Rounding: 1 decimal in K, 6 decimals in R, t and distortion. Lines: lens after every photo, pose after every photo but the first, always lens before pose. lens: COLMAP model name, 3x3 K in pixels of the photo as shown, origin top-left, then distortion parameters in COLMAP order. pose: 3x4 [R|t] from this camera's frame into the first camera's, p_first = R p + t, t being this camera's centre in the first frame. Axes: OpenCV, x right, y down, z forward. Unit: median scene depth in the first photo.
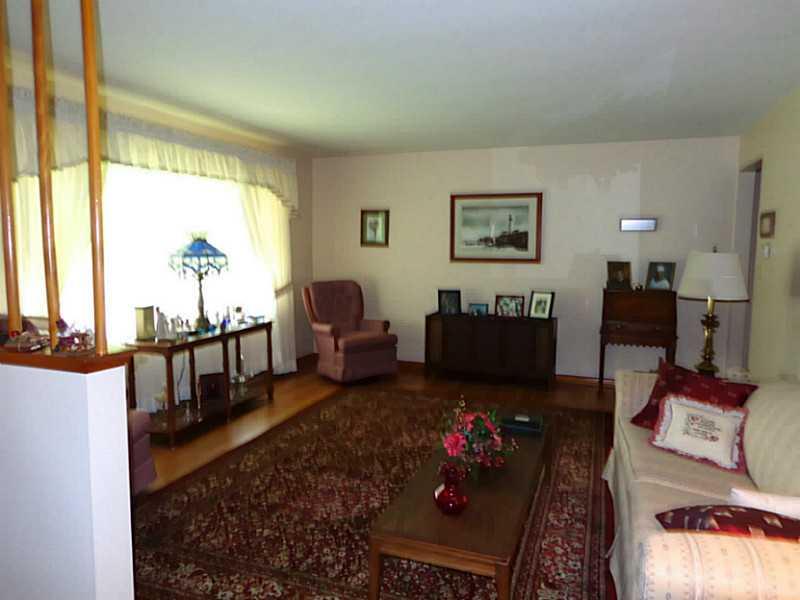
lens RADIAL K [[574.0, 0, 400.0], [0, 574.0, 300.0], [0, 0, 1]] dist [0.047192, 0.001264]
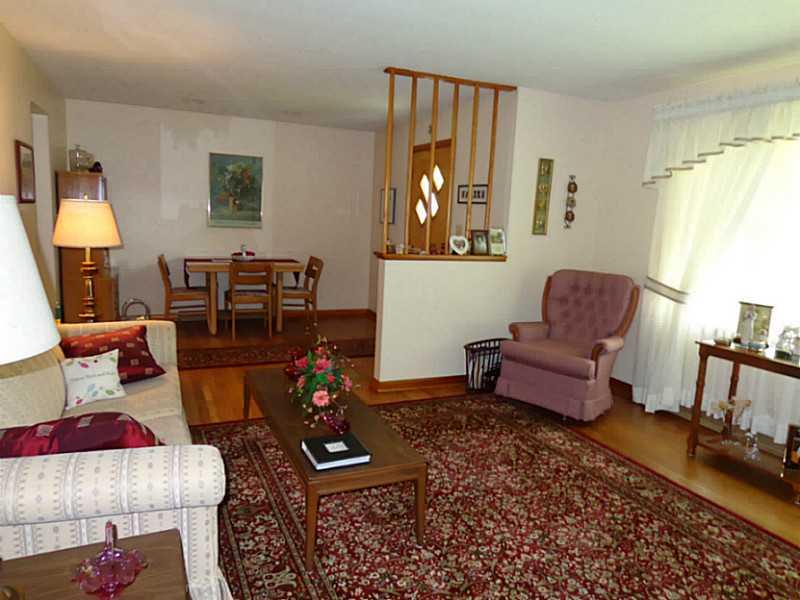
lens RADIAL K [[574.0, 0, 400.0], [0, 574.0, 300.0], [0, 0, 1]] dist [0.047192, 0.001264]
pose [[-0.719126, 0.087668, -0.689328, 0.694936], [-0.104629, 0.967039, 0.232139, -0.158207], [0.686958, 0.239061, -0.686250, 1.656638]]
